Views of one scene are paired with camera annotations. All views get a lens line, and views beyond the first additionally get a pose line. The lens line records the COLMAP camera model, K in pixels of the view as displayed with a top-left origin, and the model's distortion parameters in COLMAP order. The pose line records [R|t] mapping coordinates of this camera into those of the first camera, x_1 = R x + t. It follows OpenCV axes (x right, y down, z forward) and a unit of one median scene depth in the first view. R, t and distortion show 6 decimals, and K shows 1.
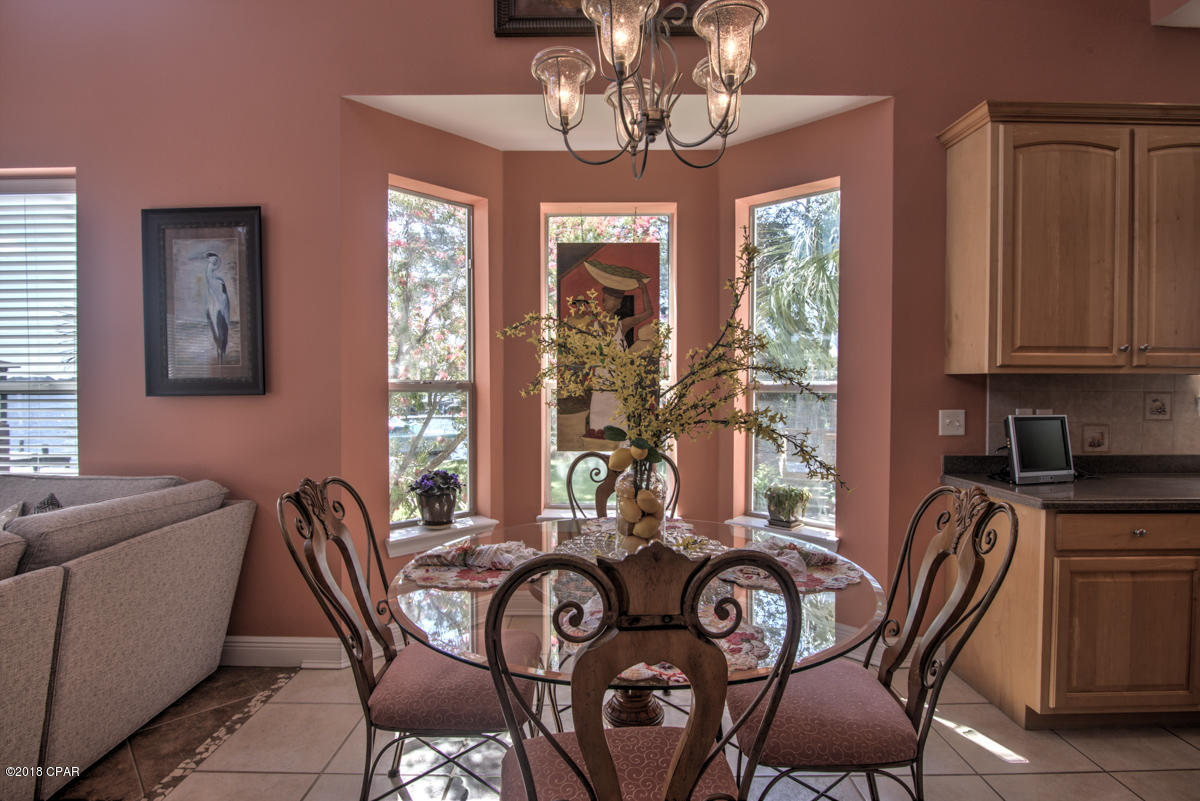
lens RADIAL K [[584.9, 0, 598.6], [0, 584.9, 399.1], [0, 0, 1]] dist [-0.020806, -0.000199]
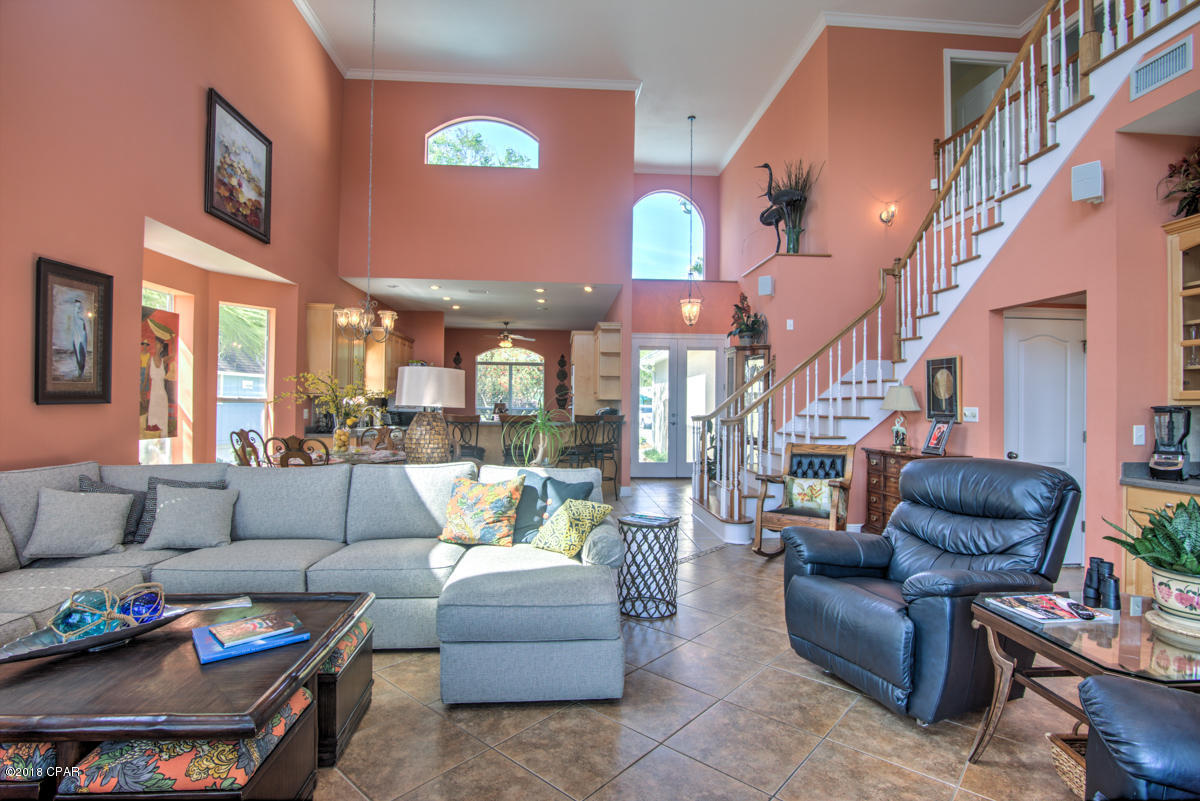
lens RADIAL K [[584.9, 0, 598.6], [0, 584.9, 399.1], [0, 0, 1]] dist [-0.020806, -0.000199]
pose [[-0.060928, 0.006061, 0.998124, -2.113526], [0.009244, 0.999942, -0.005508, 0.000795], [-0.998099, 0.008891, -0.060981, -0.144585]]
